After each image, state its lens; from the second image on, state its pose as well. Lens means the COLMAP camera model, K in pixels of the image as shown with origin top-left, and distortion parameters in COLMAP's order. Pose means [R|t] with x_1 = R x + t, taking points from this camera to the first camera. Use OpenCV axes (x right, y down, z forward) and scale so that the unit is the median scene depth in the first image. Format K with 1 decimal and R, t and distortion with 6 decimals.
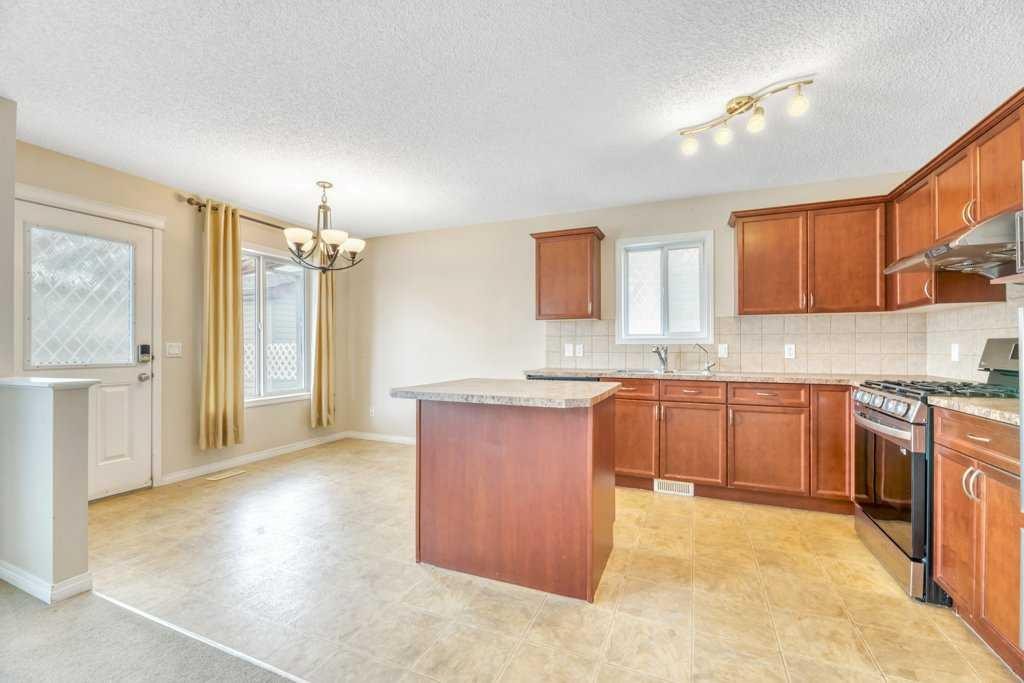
lens RADIAL K [[427.9, 0, 513.2], [0, 427.9, 344.8], [0, 0, 1]] dist [-0.001555, -0.001890]
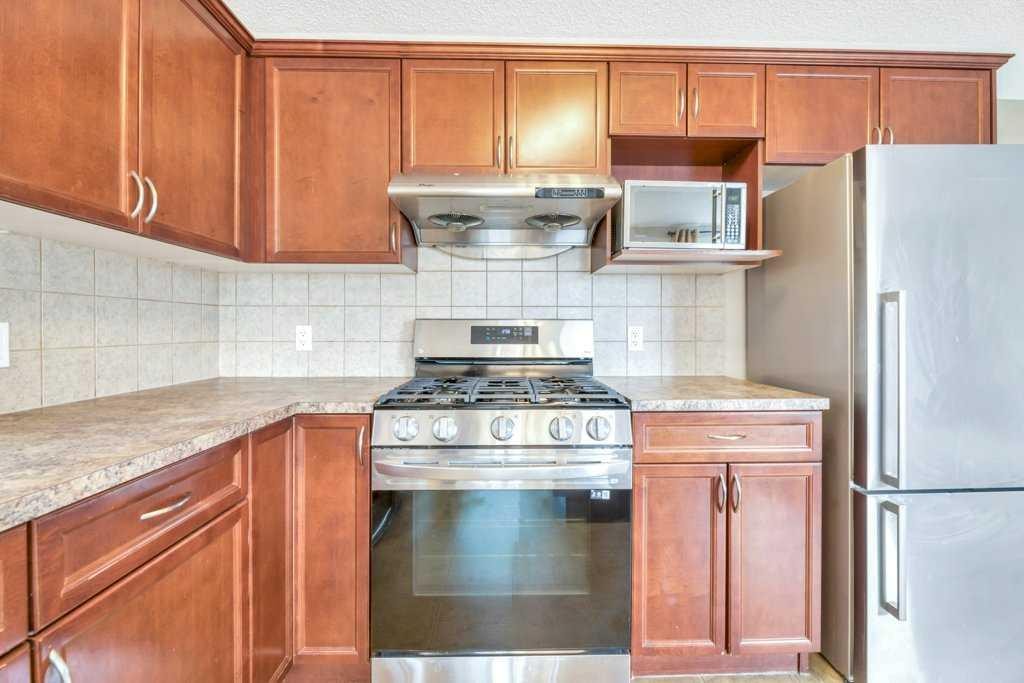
lens RADIAL K [[427.9, 0, 514.9], [0, 427.9, 333.3], [0, 0, 1]] dist [-0.001555, -0.001890]
pose [[-0.411522, -0.008724, 0.911358, 0.251019], [-0.003027, 0.999962, 0.008205, 0.003965], [-0.911395, 0.000618, -0.411533, 0.876190]]
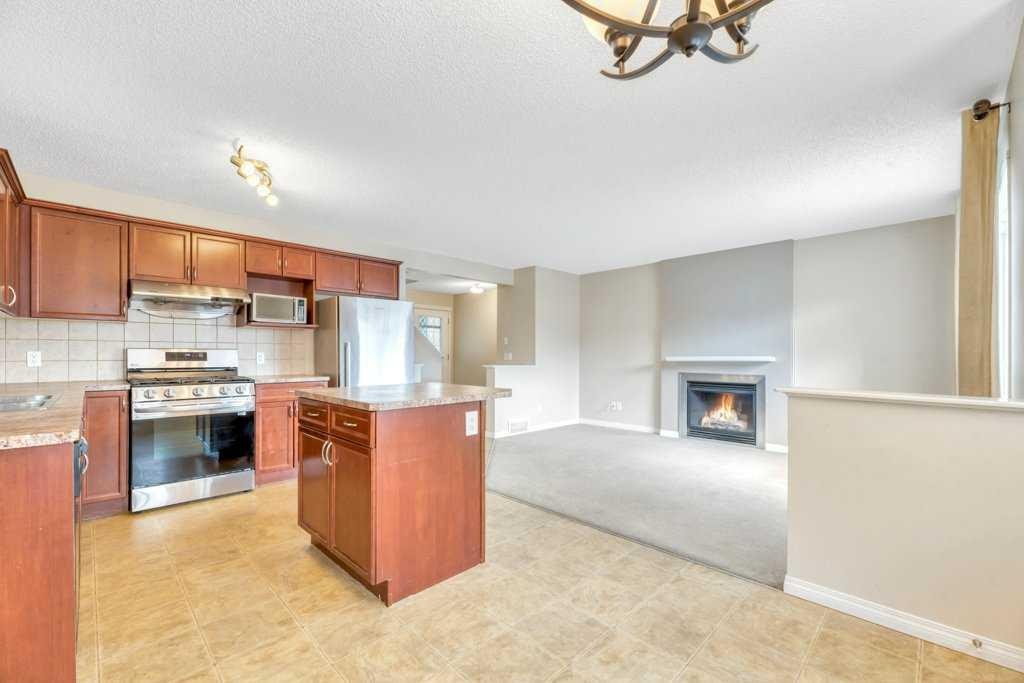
lens RADIAL K [[427.9, 0, 513.1], [0, 427.9, 355.7], [0, 0, 1]] dist [-0.001555, -0.001890]
pose [[-0.926633, -0.004184, 0.375943, -0.492522], [-0.003630, 0.999991, 0.002182, 0.002579], [-0.375949, 0.000658, -0.926640, 1.405323]]
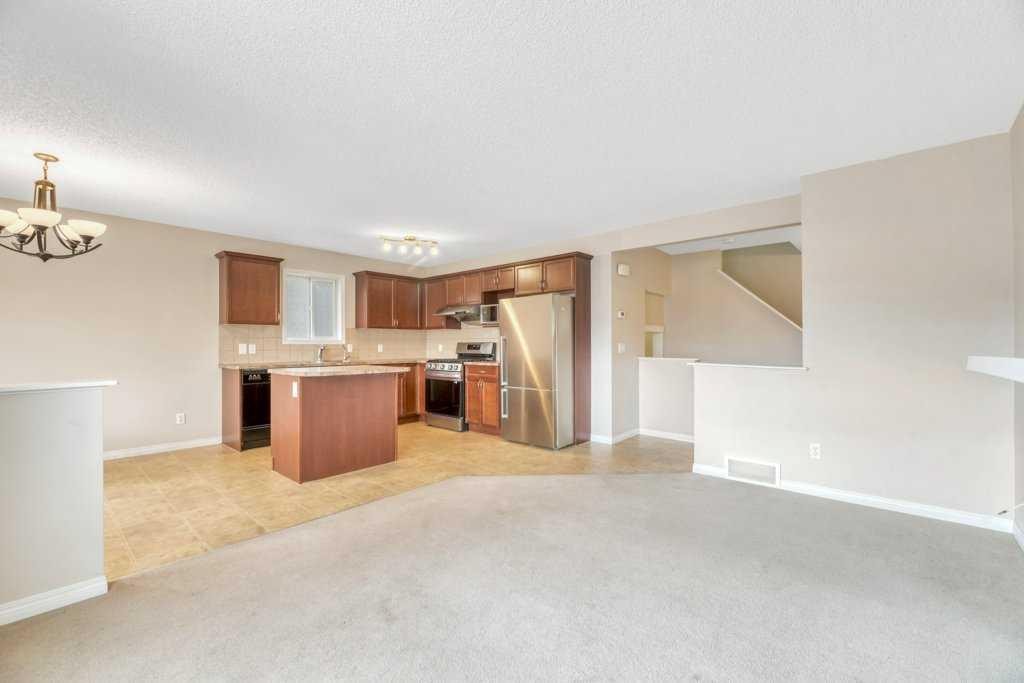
lens RADIAL K [[427.9, 0, 514.0], [0, 427.9, 347.6], [0, 0, 1]] dist [-0.001555, -0.001890]
pose [[0.319524, -0.007010, 0.947552, -1.053761], [-0.001536, 0.999967, 0.007916, -0.003271], [-0.947577, -0.003985, 0.319503, -0.174922]]
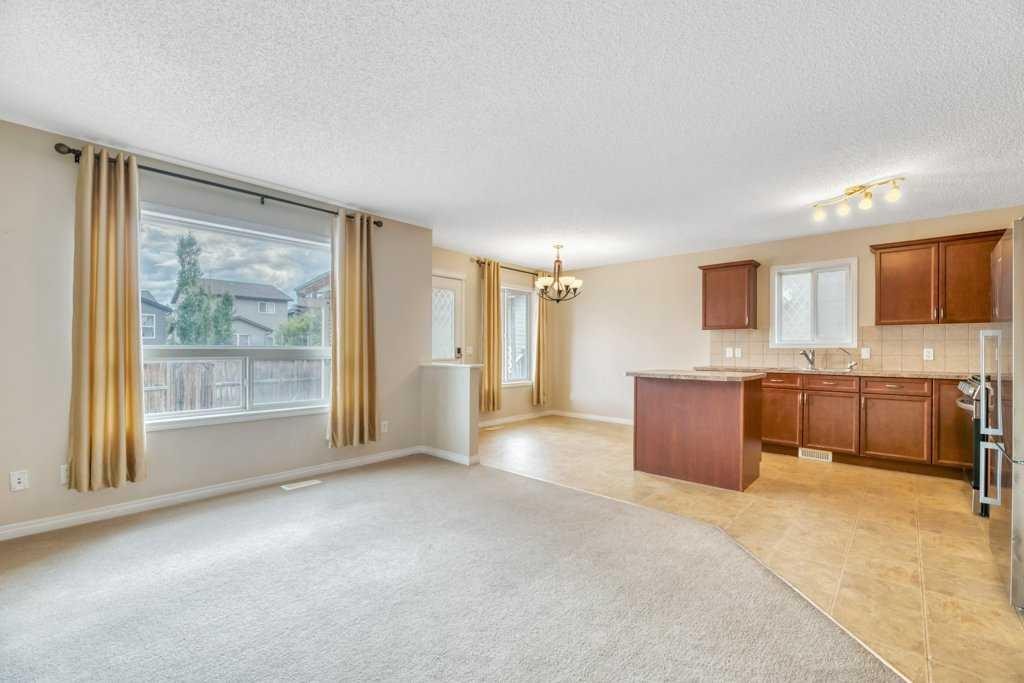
lens RADIAL K [[427.9, 0, 515.0], [0, 427.9, 352.6], [0, 0, 1]] dist [-0.001555, -0.001890]
pose [[0.944030, 0.004773, -0.329825, -0.077836], [-0.001255, 0.999940, 0.010881, -0.000581], [0.329857, -0.009858, 0.943979, -0.610280]]
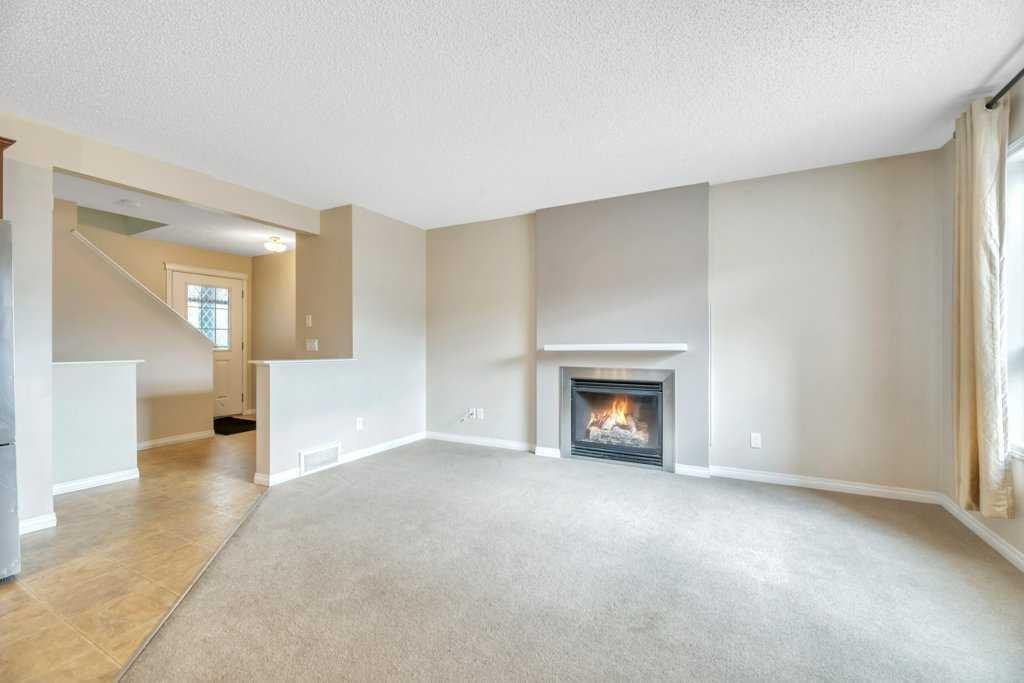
lens RADIAL K [[427.9, 0, 511.8], [0, 427.9, 343.5], [0, 0, 1]] dist [-0.001555, -0.001890]
pose [[-0.996282, -0.000842, 0.086148, -0.426010], [-0.000436, 0.999989, 0.004722, 0.000196], [-0.086151, 0.004667, -0.996271, 0.742684]]
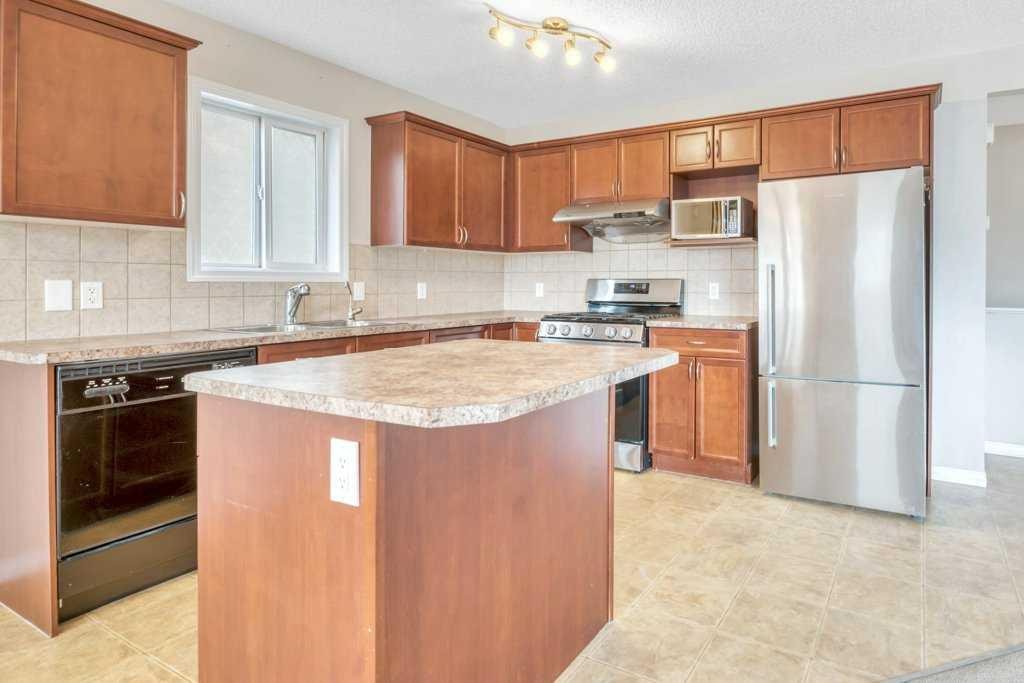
lens RADIAL K [[555.2, 0, 641.7], [0, 555.2, 288.5], [0, 0, 1]] dist [-0.008370, -0.000677]
pose [[0.067259, -0.008306, 0.997701, -0.488257], [-0.003079, 0.999959, 0.008532, 0.000097], [-0.997731, -0.003646, 0.067231, 0.537614]]
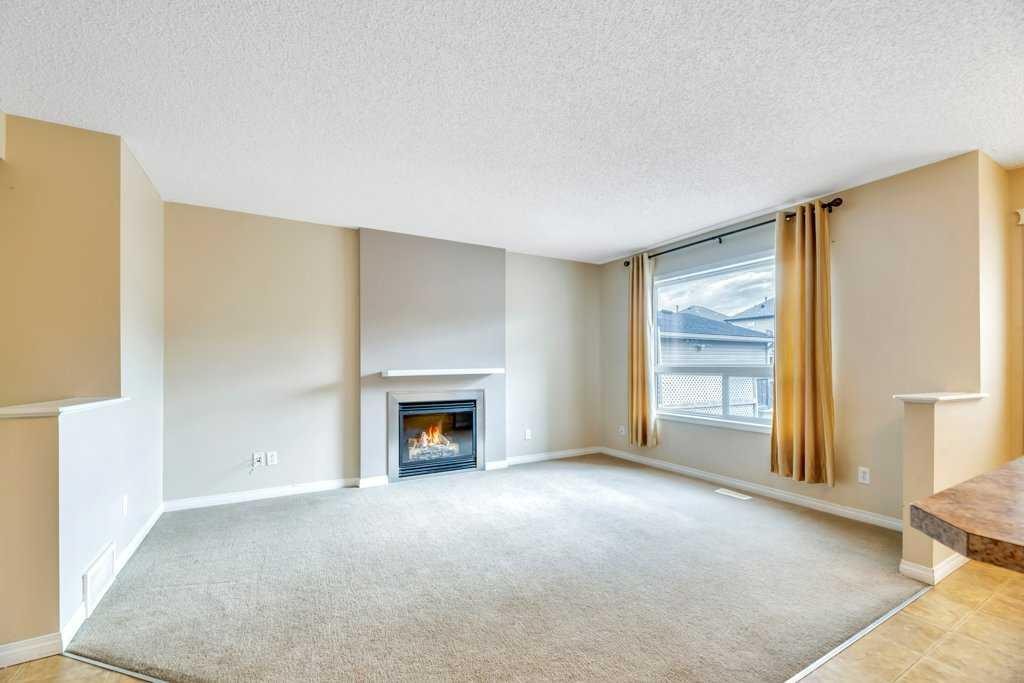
lens RADIAL K [[427.9, 0, 509.0], [0, 427.9, 369.0], [0, 0, 1]] dist [-0.001555, -0.001890]
pose [[-0.610905, 0.008088, -0.791663, 0.358511], [0.003709, 0.999966, 0.007354, -0.002441], [0.791695, 0.001556, -0.610914, 0.511212]]
